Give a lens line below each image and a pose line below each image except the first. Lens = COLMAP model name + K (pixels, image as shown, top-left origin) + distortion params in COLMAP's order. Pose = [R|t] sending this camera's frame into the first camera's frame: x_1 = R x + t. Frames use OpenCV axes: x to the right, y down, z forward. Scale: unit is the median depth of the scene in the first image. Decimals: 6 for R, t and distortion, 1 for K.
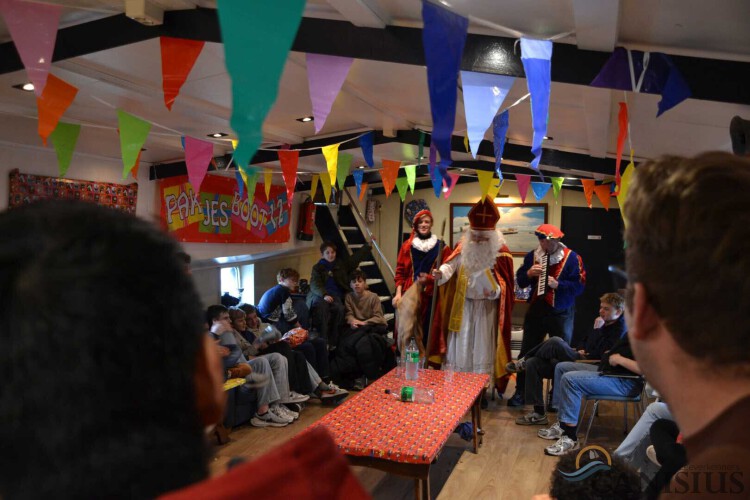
lens RADIAL K [[754.0, 0, 375.7], [0, 754.0, 249.4], [0, 0, 1]] dist [-0.073401, 0.002920]
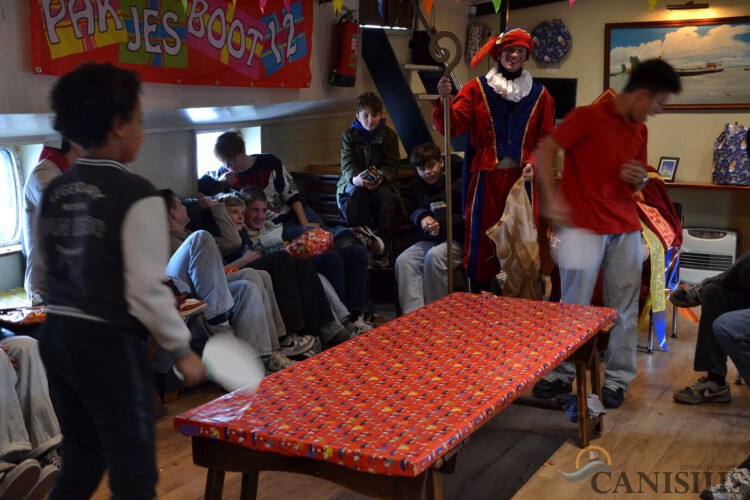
lens RADIAL K [[1075.9, 0, 375.5], [0, 1075.9, 253.0], [0, 0, 1]] dist [0.108054, 0.094535]
pose [[0.986103, 0.007865, -0.165948, 0.097036], [0.011211, 0.993452, 0.113700, 0.028598], [0.165755, -0.113981, 0.979558, 0.167319]]
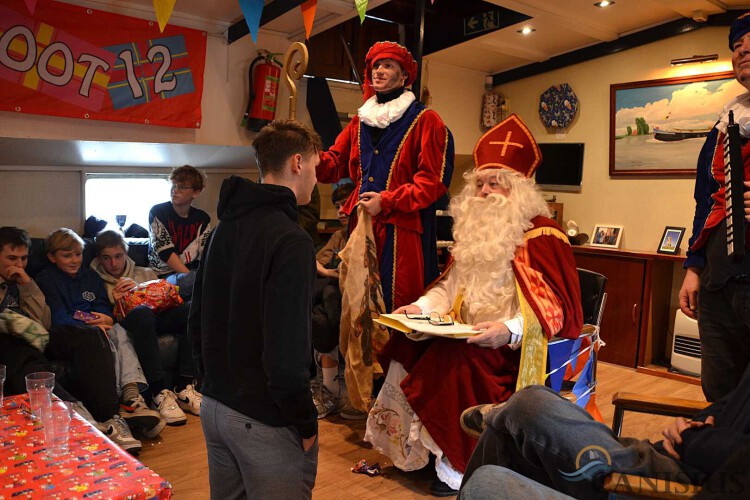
lens RADIAL K [[645.6, 0, 372.6], [0, 645.6, 250.4], [0, 0, 1]] dist [-0.103948, 0.079199]
pose [[0.866488, 0.045330, -0.497136, 0.283131], [-0.023518, 0.998470, 0.050052, 0.064549], [0.498644, -0.031678, 0.866228, 0.760779]]
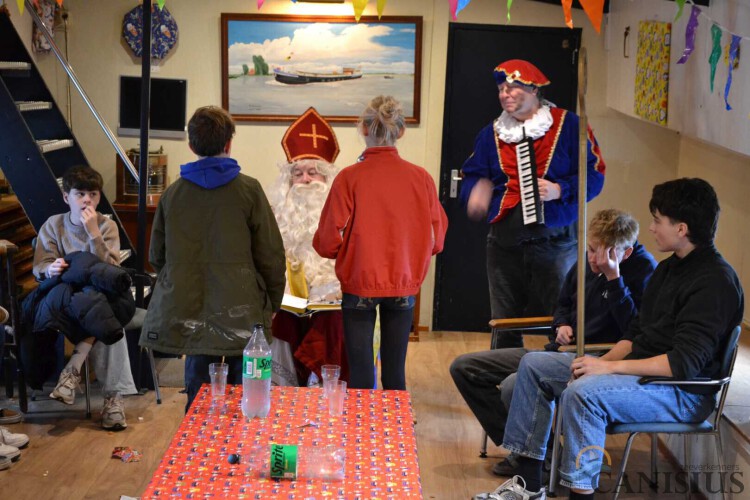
lens RADIAL K [[1395.9, 0, 377.6], [0, 1395.9, 251.2], [0, 0, 1]] dist [0.244195, 0.174196]
pose [[0.958246, -0.035909, 0.283682, -0.099159], [0.005292, 0.994141, 0.107965, -0.011467], [-0.285897, -0.101956, 0.952821, 0.161095]]
